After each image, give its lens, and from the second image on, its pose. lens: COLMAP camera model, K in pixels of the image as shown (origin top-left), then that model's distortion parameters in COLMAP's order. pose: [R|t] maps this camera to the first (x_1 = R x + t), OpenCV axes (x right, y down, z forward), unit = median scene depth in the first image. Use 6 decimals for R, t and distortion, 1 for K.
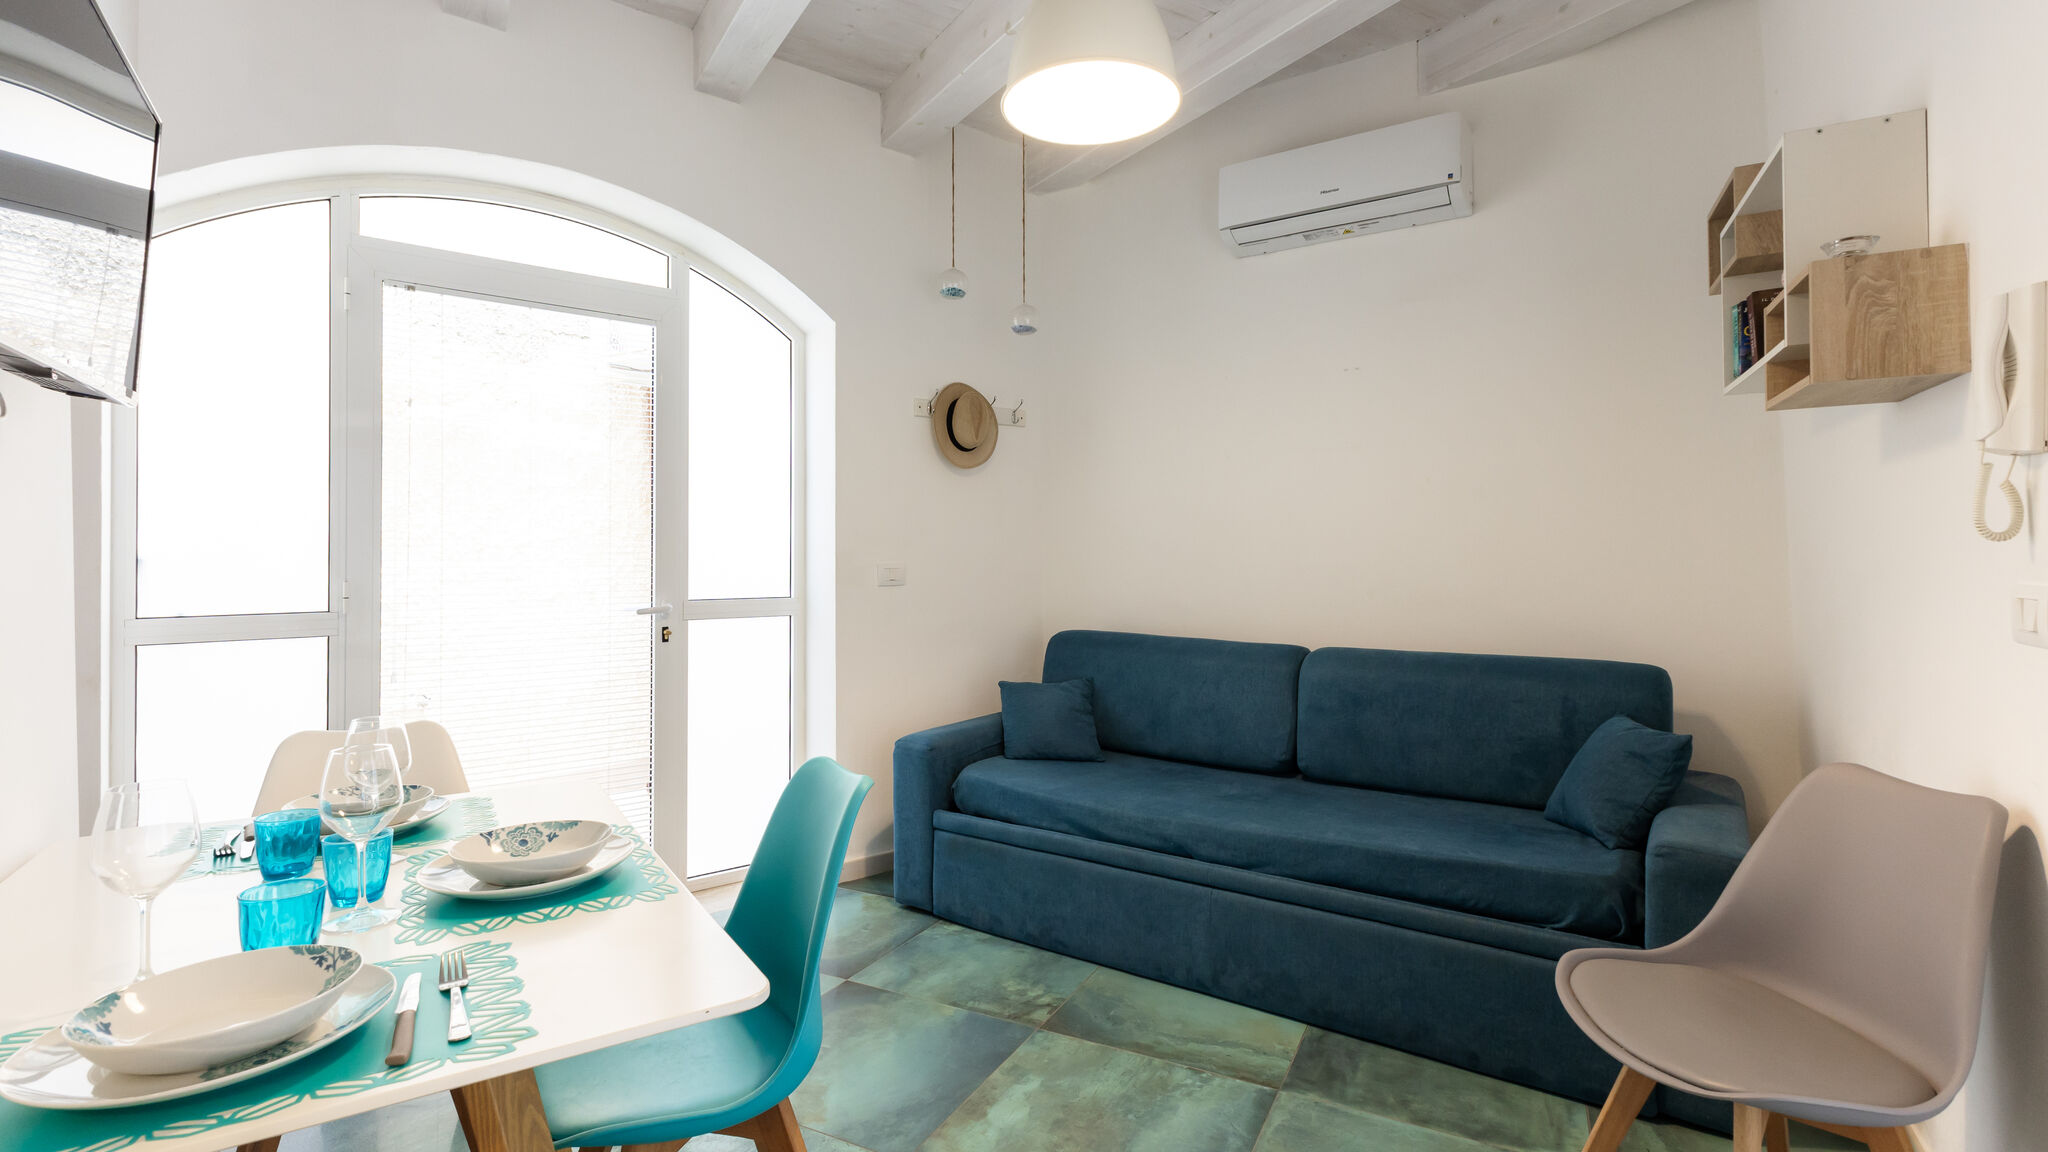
lens RADIAL K [[988.9, 0, 1017.0], [0, 988.9, 564.1], [0, 0, 1]] dist [0.002738, 0.000233]
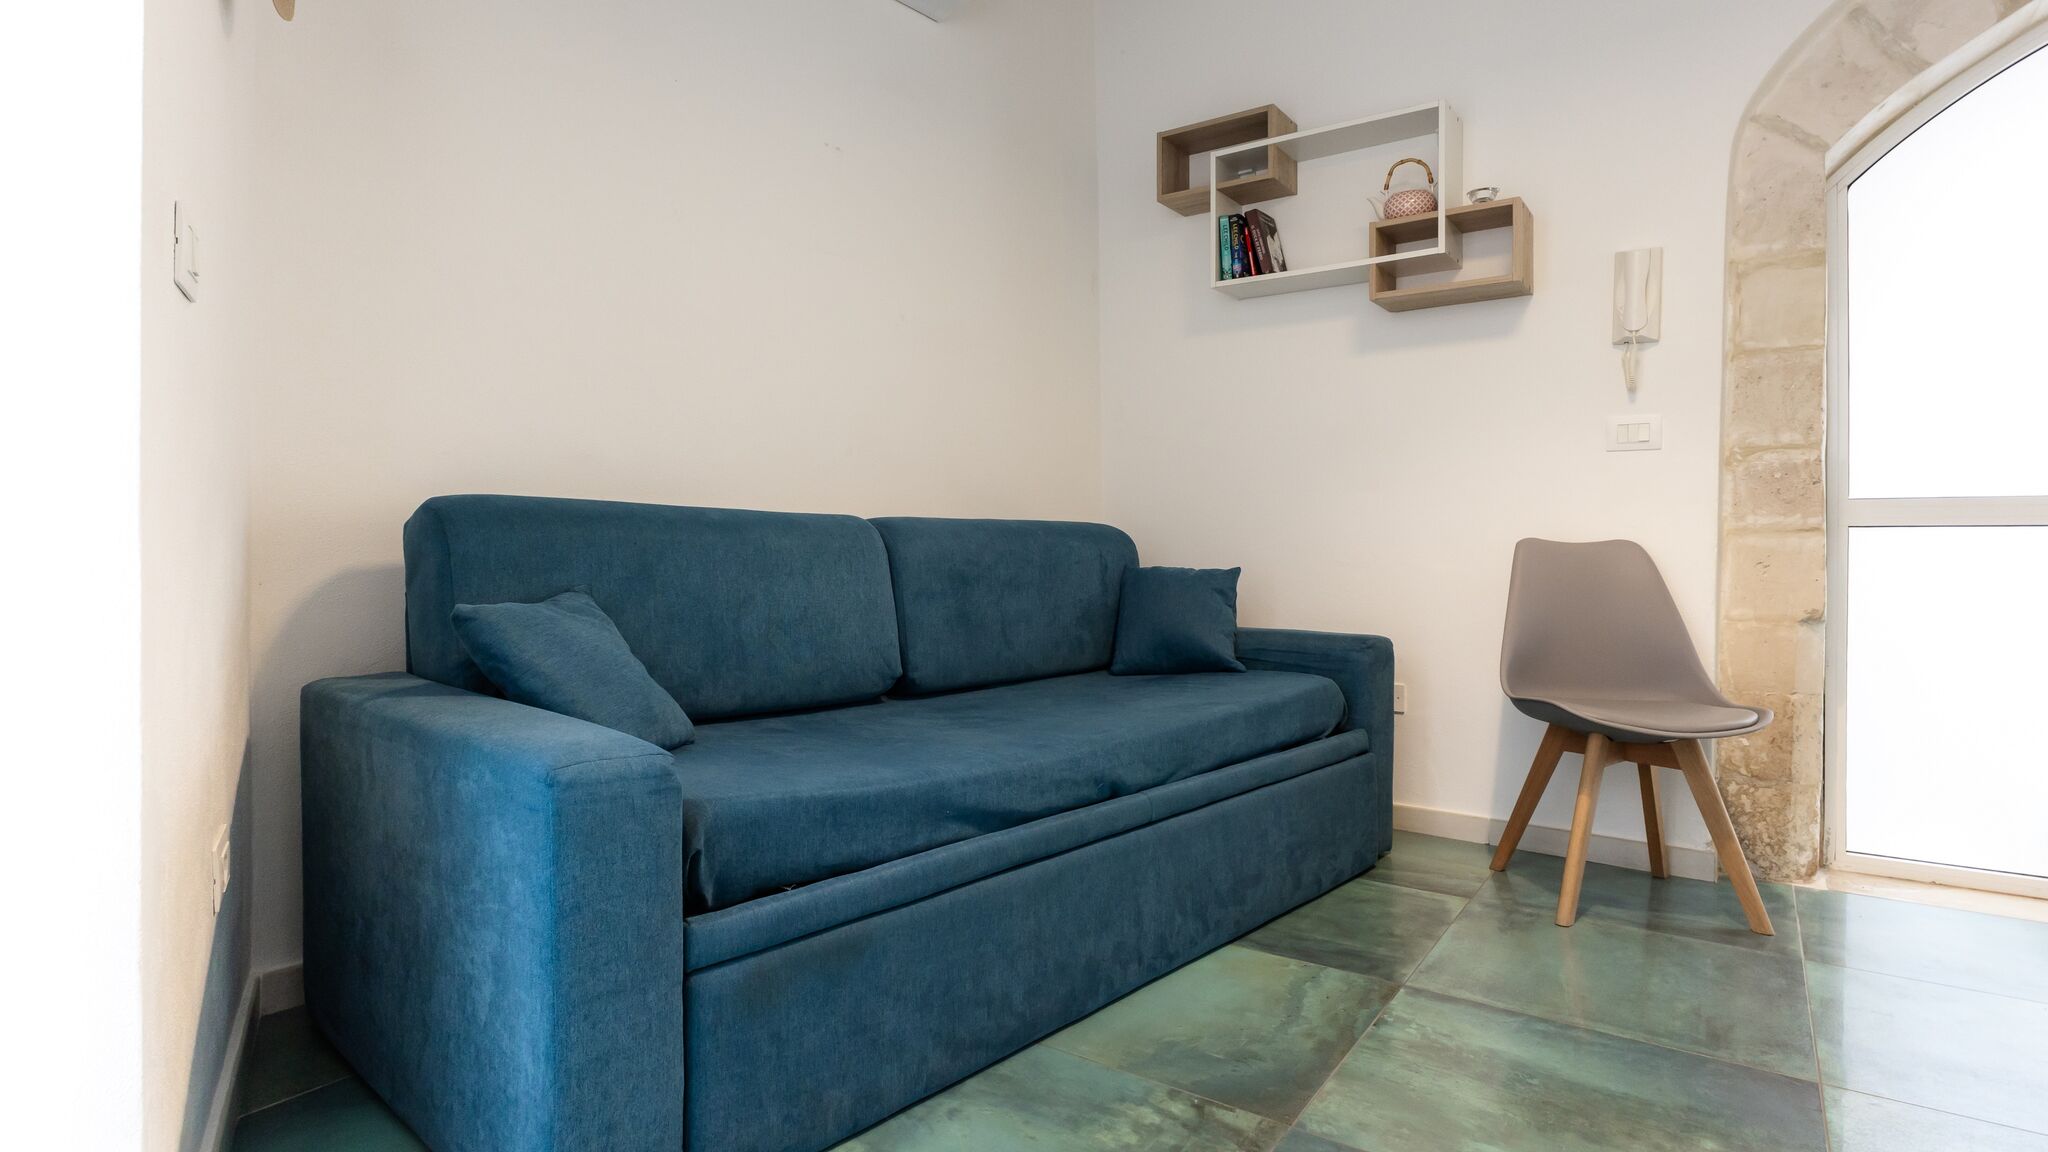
lens RADIAL K [[1031.4, 0, 1020.8], [0, 1031.4, 564.1], [0, 0, 1]] dist [-0.001593, -0.000149]
pose [[0.147203, -0.017391, 0.988953, -0.472108], [0.010128, 0.999819, 0.016075, 0.120662], [-0.989054, 0.007650, 0.147352, 0.887706]]
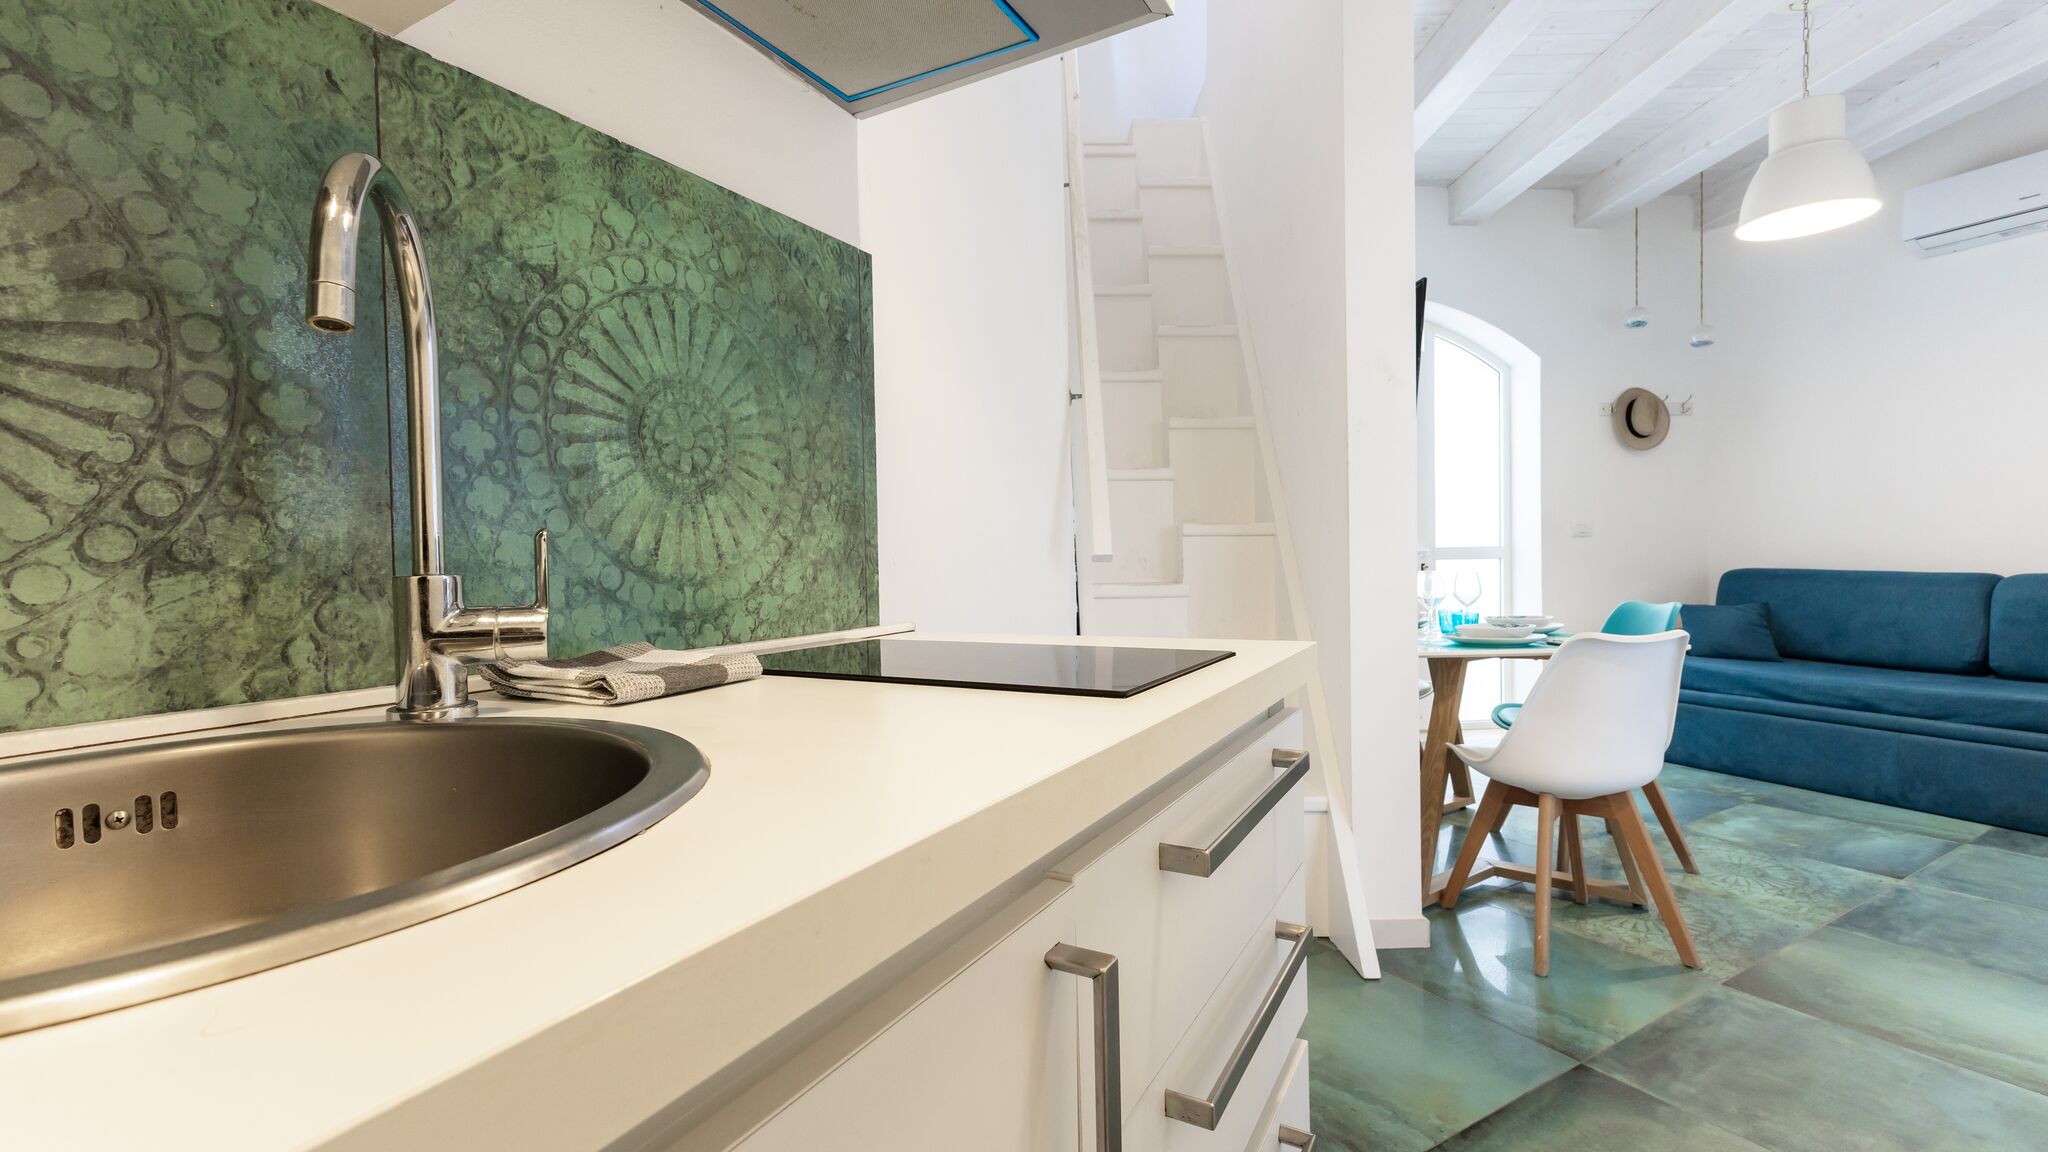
lens RADIAL K [[886.5, 0, 1024.0], [0, 886.5, 576.0], [0, 0, 1]] dist [0.023702, -0.008278]
pose [[0.849195, -0.002559, -0.528074, -0.167123], [0.013631, 0.999761, 0.017076, 0.058434], [0.527904, -0.021700, 0.849027, -0.672174]]
